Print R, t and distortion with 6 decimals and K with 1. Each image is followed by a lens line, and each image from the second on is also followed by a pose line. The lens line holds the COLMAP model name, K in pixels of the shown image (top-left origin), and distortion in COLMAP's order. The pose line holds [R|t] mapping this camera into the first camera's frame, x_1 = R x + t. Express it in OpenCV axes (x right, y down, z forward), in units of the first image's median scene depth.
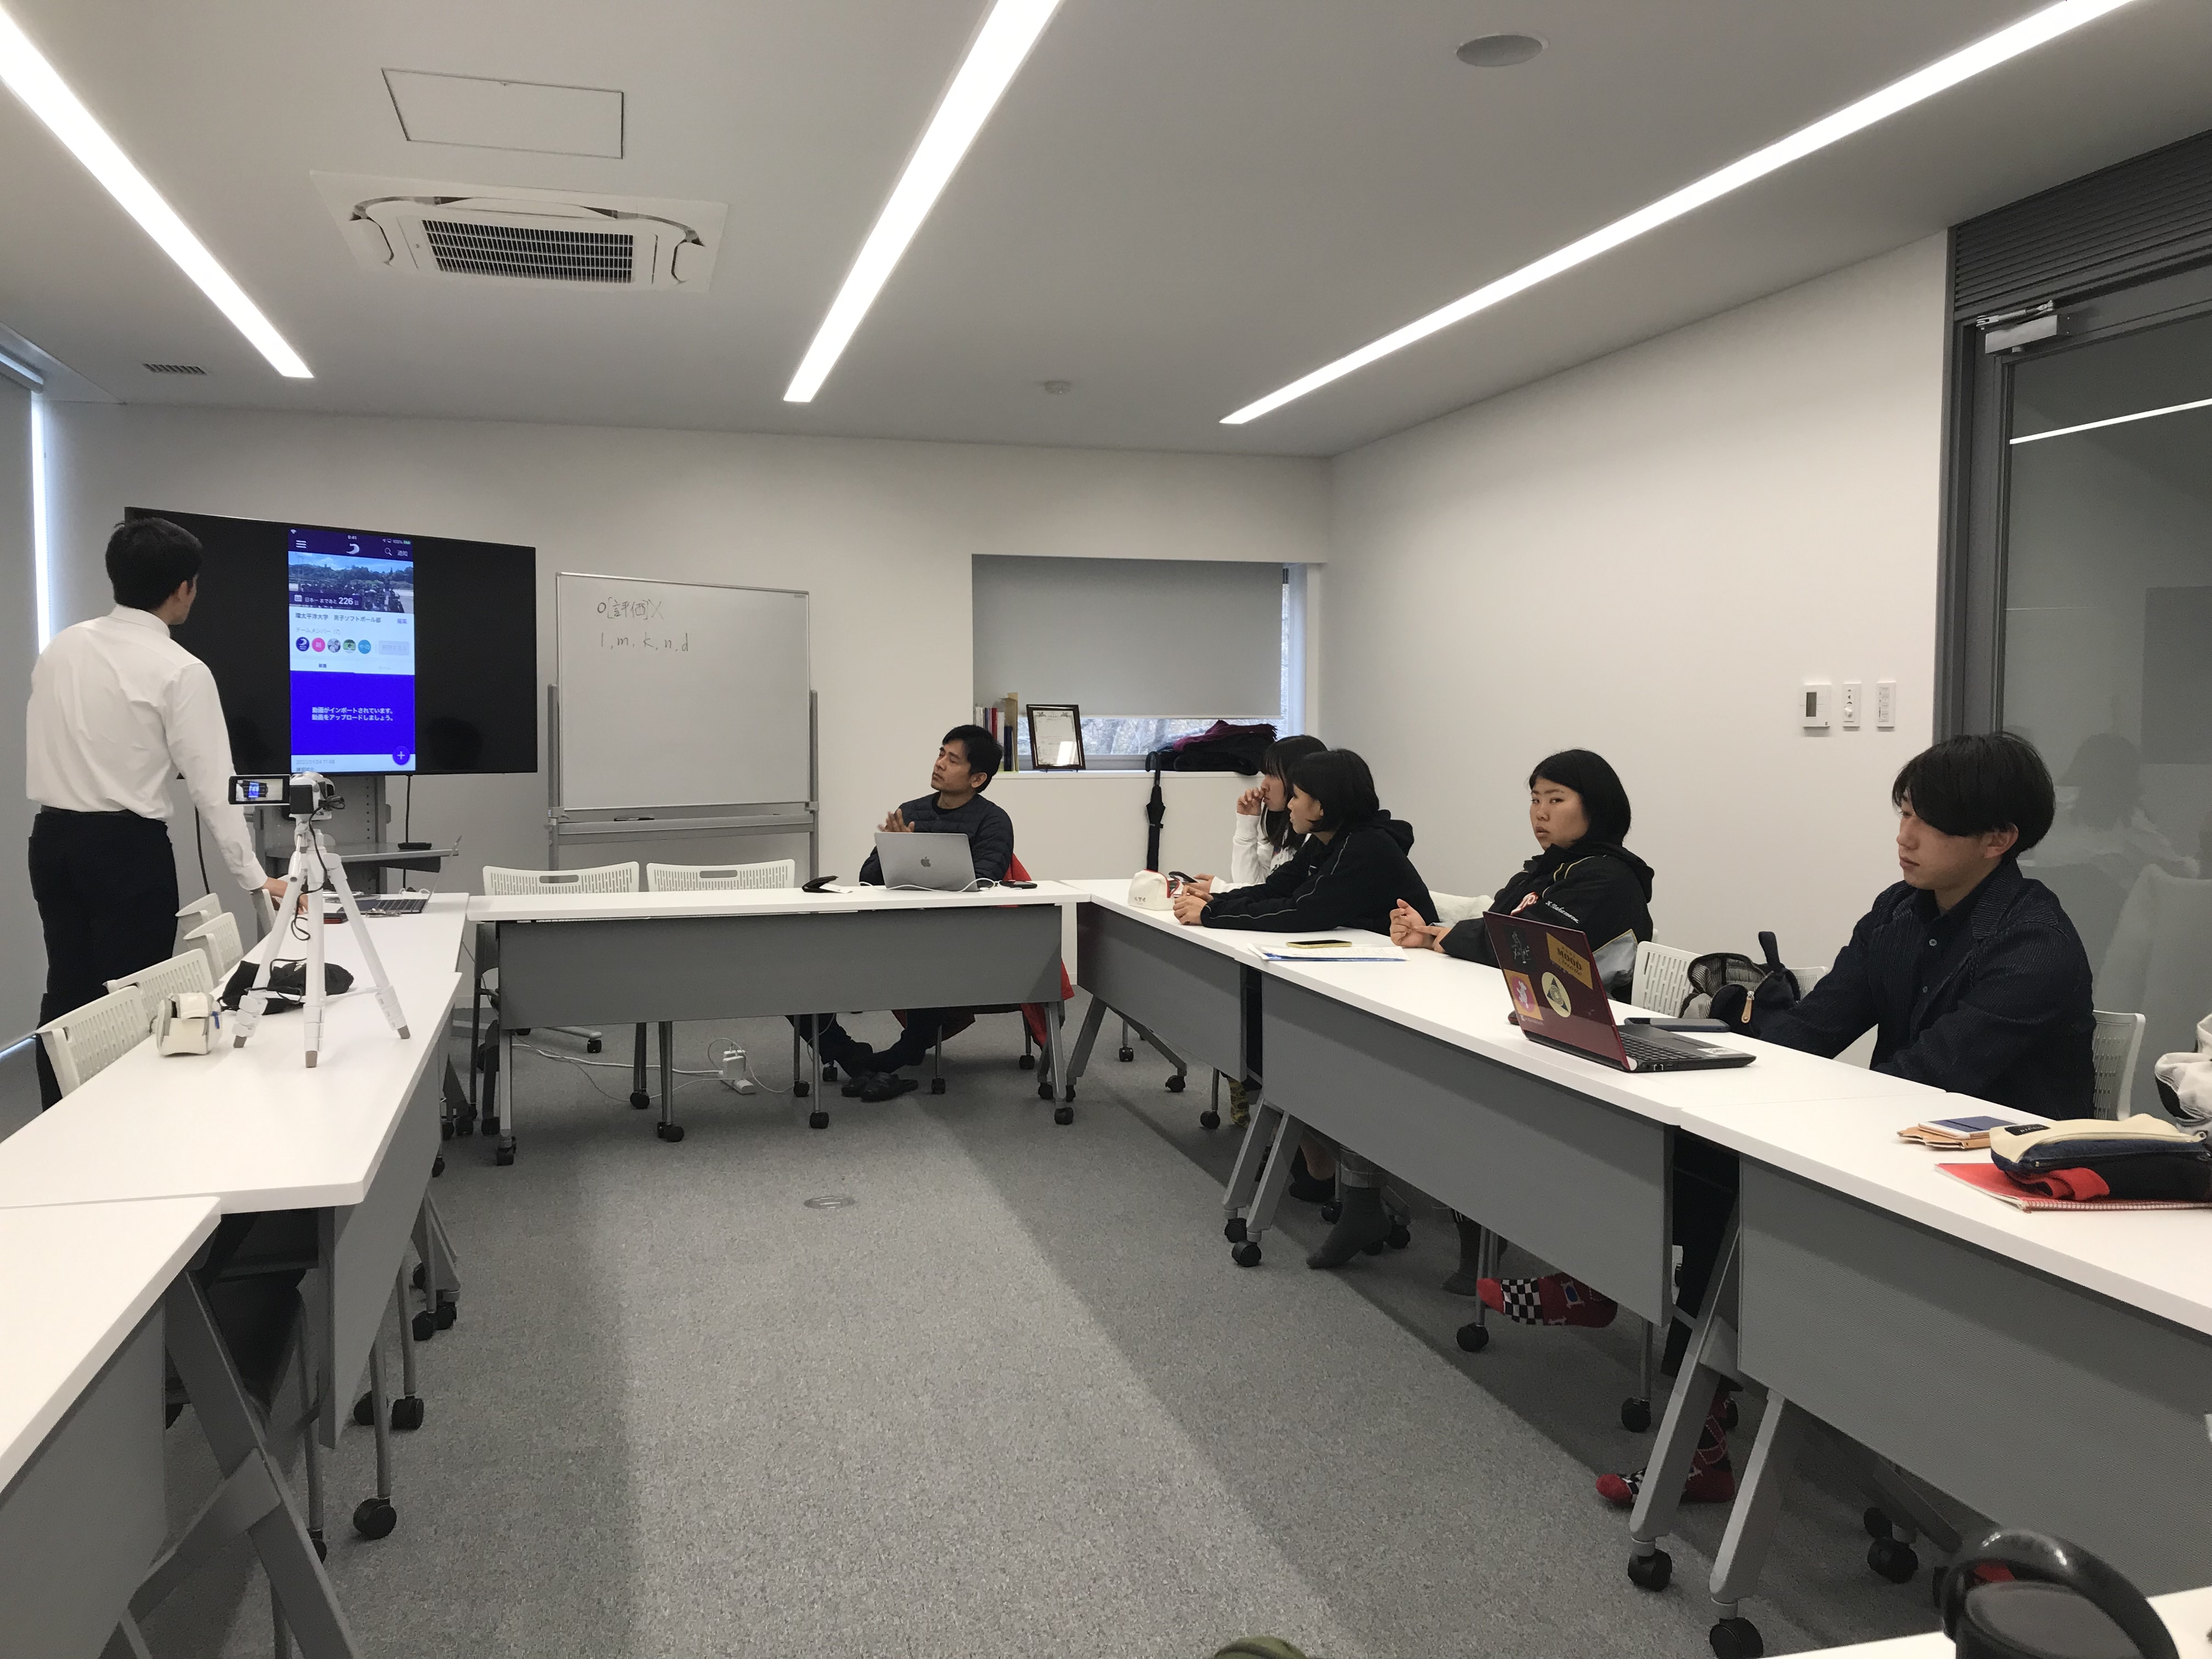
lens RADIAL K [[1816.2, 0, 1104.1], [0, 1816.2, 832.3], [0, 0, 1]] dist [0.039740, -0.033356]
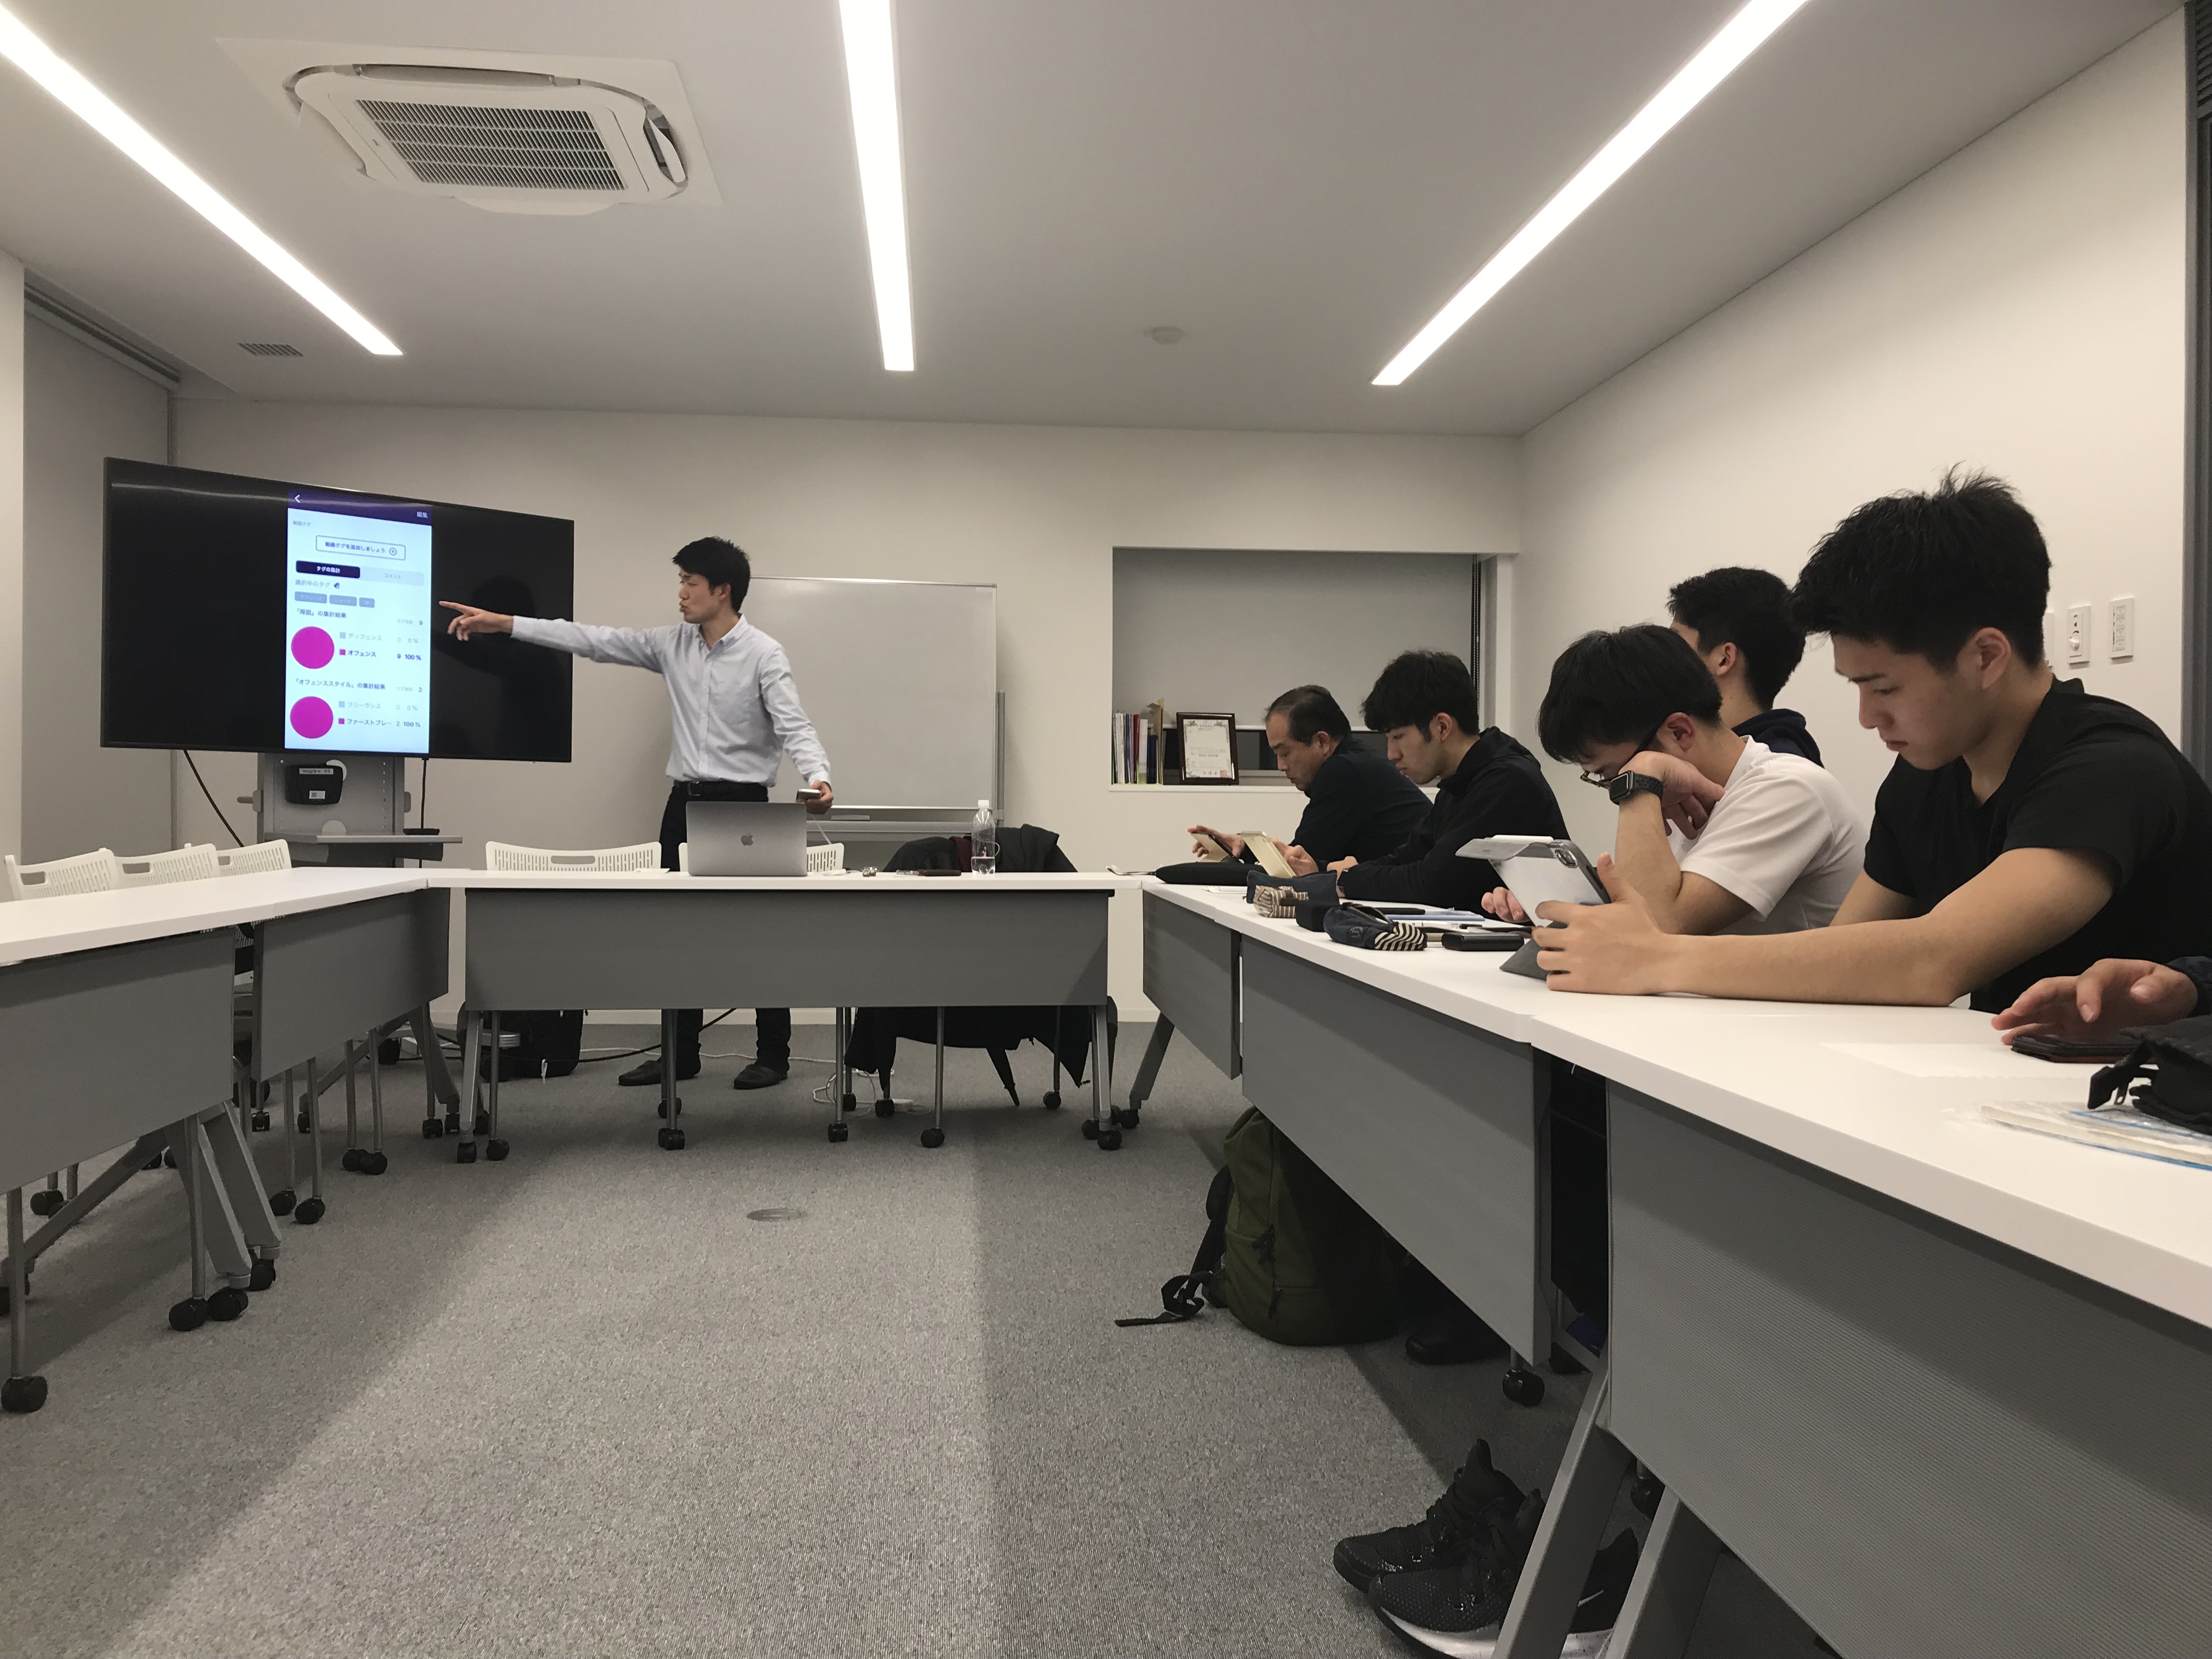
lens RADIAL K [[1816.2, 0, 1104.0], [0, 1816.2, 824.5], [0, 0, 1]] dist [0.039740, -0.033356]
pose [[0.984089, 0.007055, -0.177538, 0.185631], [-0.017167, 0.998312, -0.055486, 0.081076], [0.176847, 0.057651, 0.982549, 0.220827]]
